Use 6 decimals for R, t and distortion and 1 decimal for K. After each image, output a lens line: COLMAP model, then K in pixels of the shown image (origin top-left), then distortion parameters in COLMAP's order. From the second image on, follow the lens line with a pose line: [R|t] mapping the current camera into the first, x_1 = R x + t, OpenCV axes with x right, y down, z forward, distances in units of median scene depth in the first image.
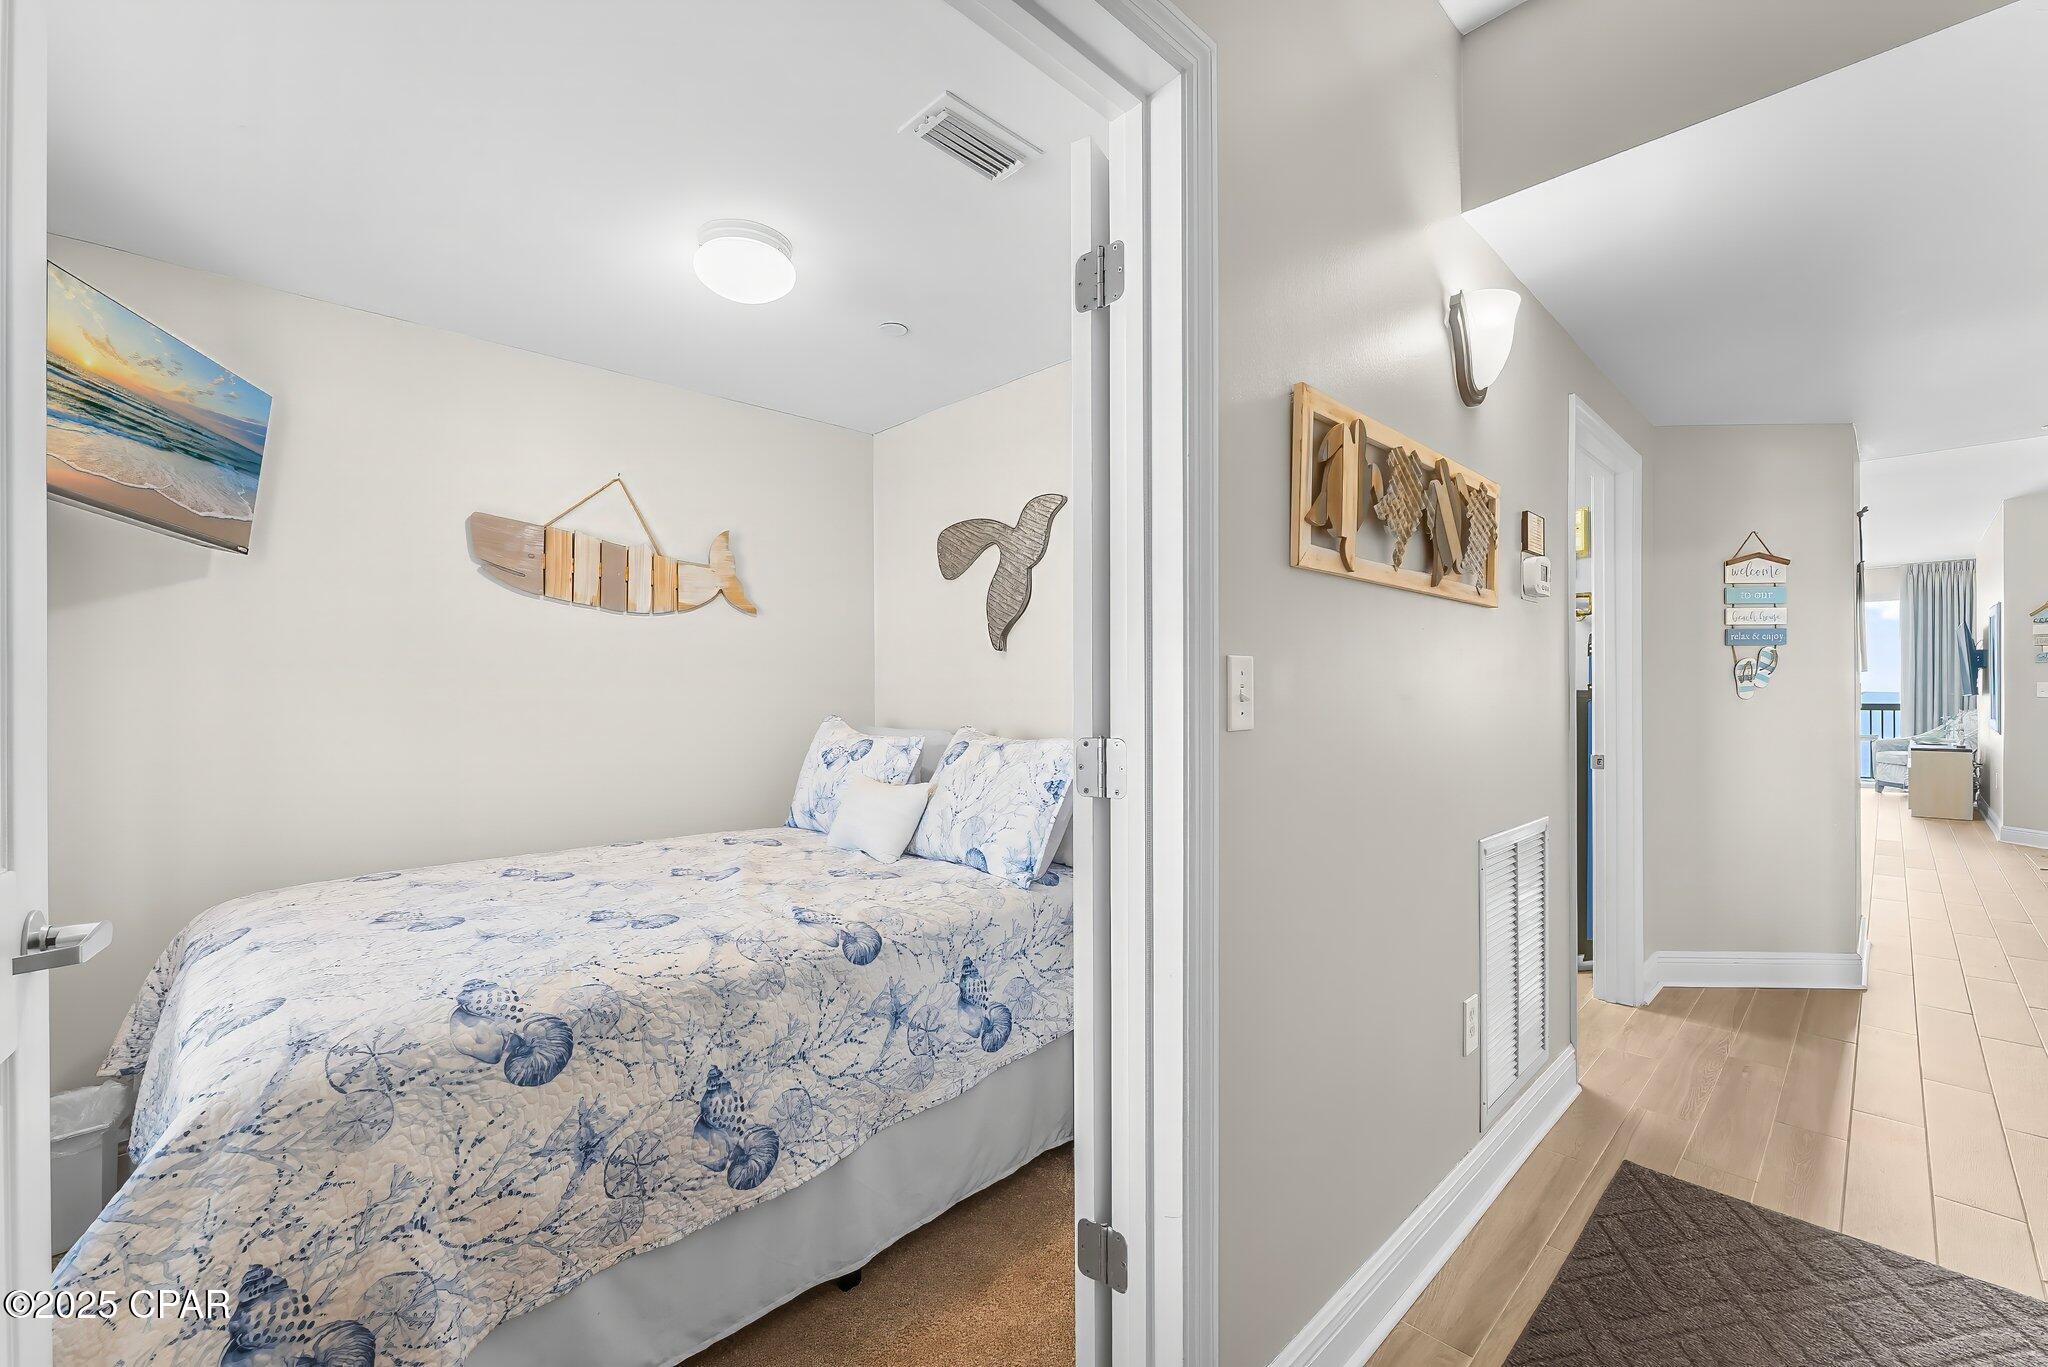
lens RADIAL K [[834.2, 0, 1021.5], [0, 834.2, 683.1], [0, 0, 1]] dist [-0.000390, 0.000055]
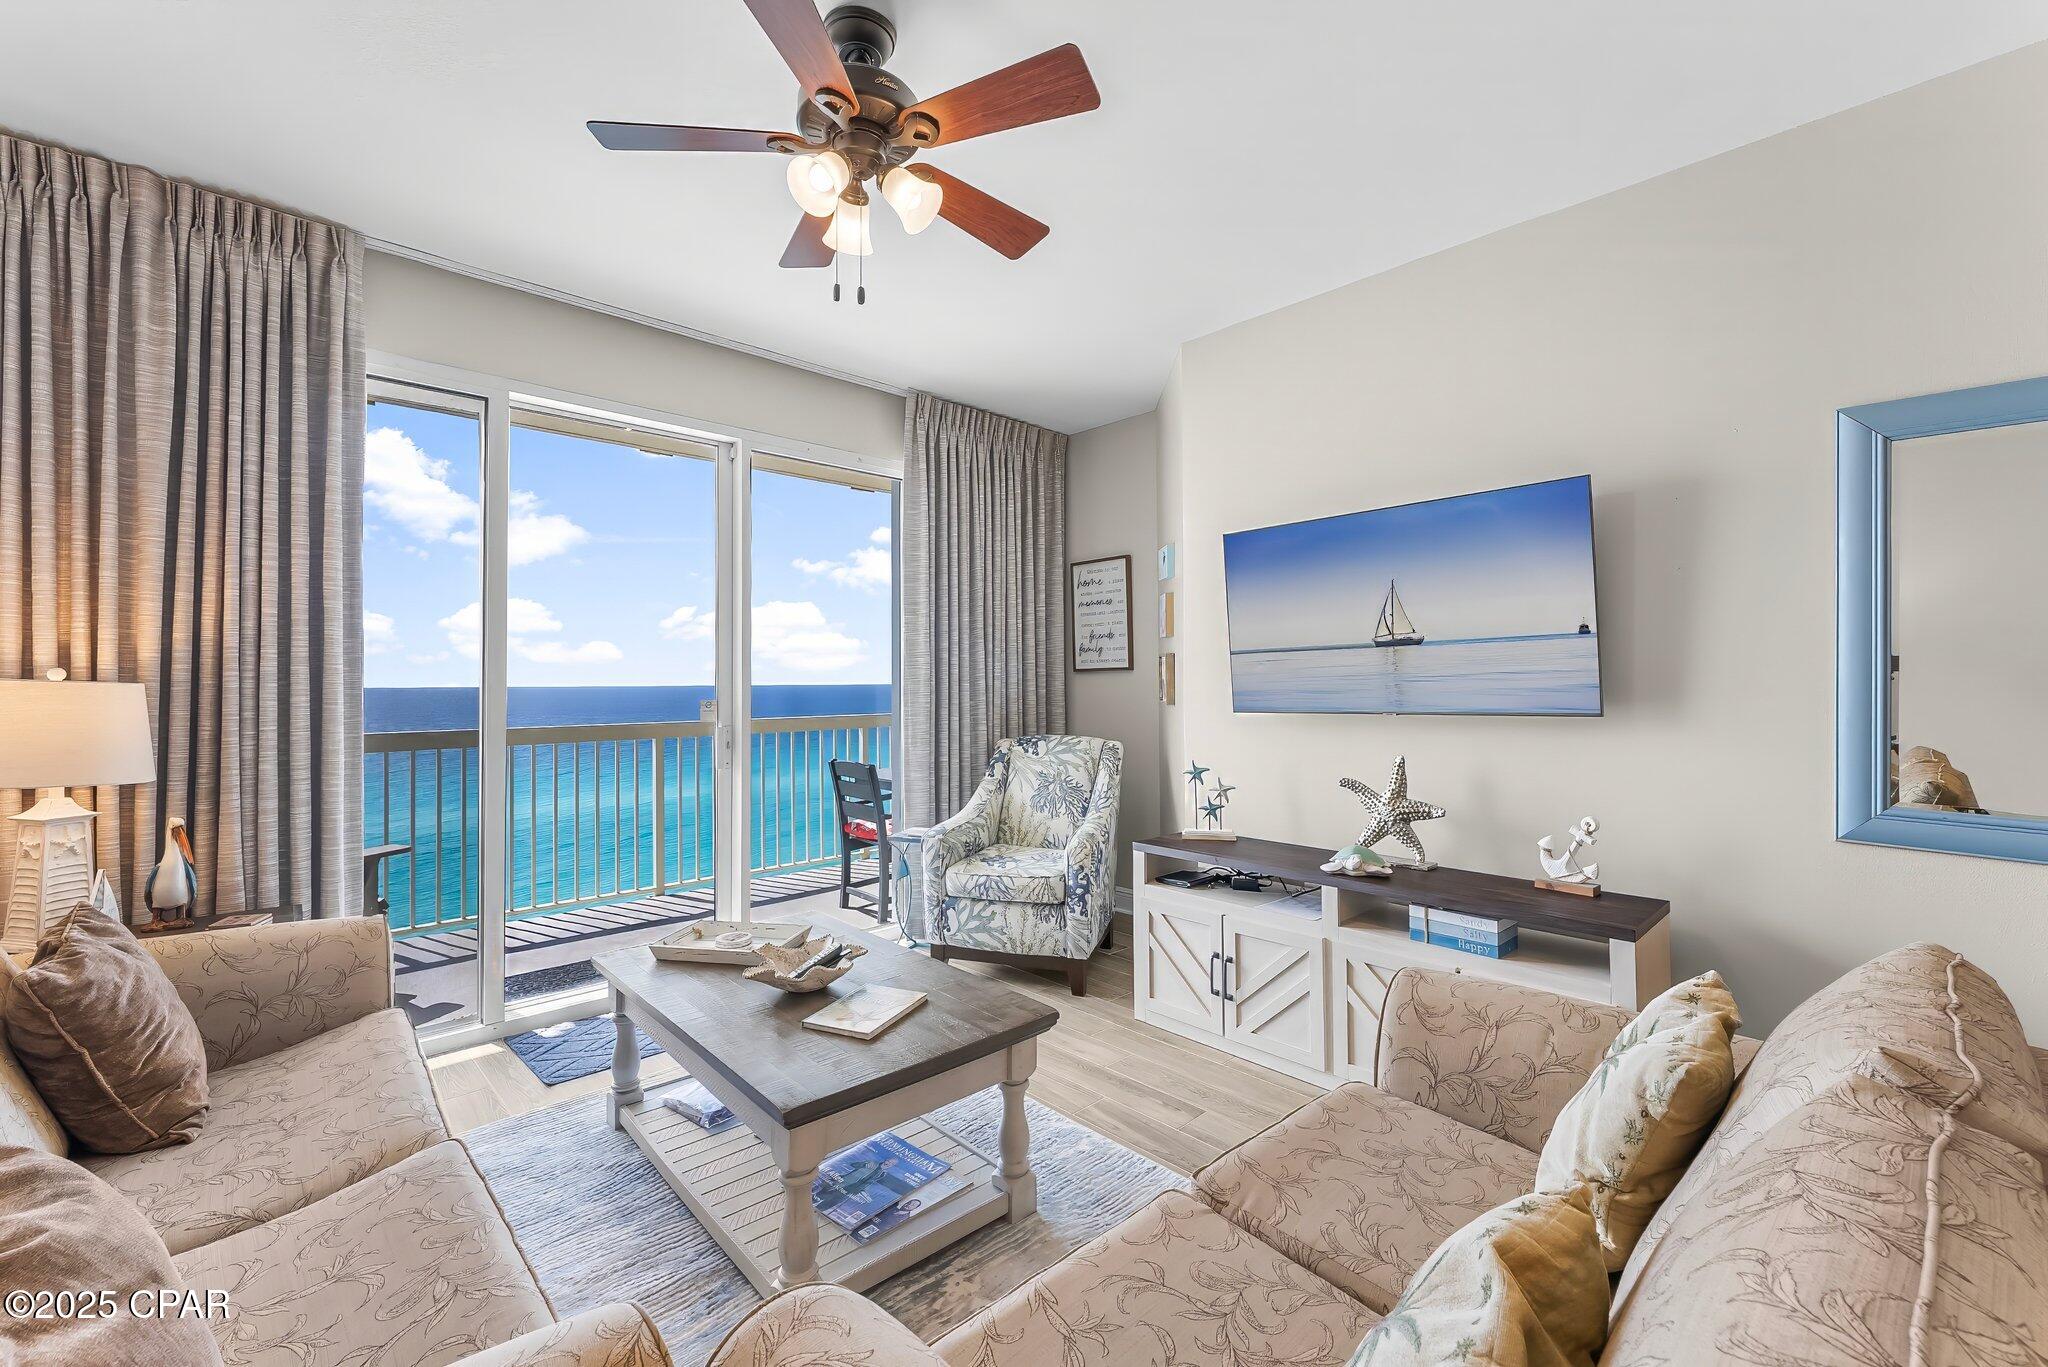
lens RADIAL K [[850.3, 0, 1026.6], [0, 850.3, 664.8], [0, 0, 1]] dist [0.000675, -0.000038]
pose [[0.004820, 0.016219, 0.999857, 0.659046], [0.003917, 0.999860, -0.016238, -0.000216], [-0.999981, 0.003994, 0.004756, 0.961179]]
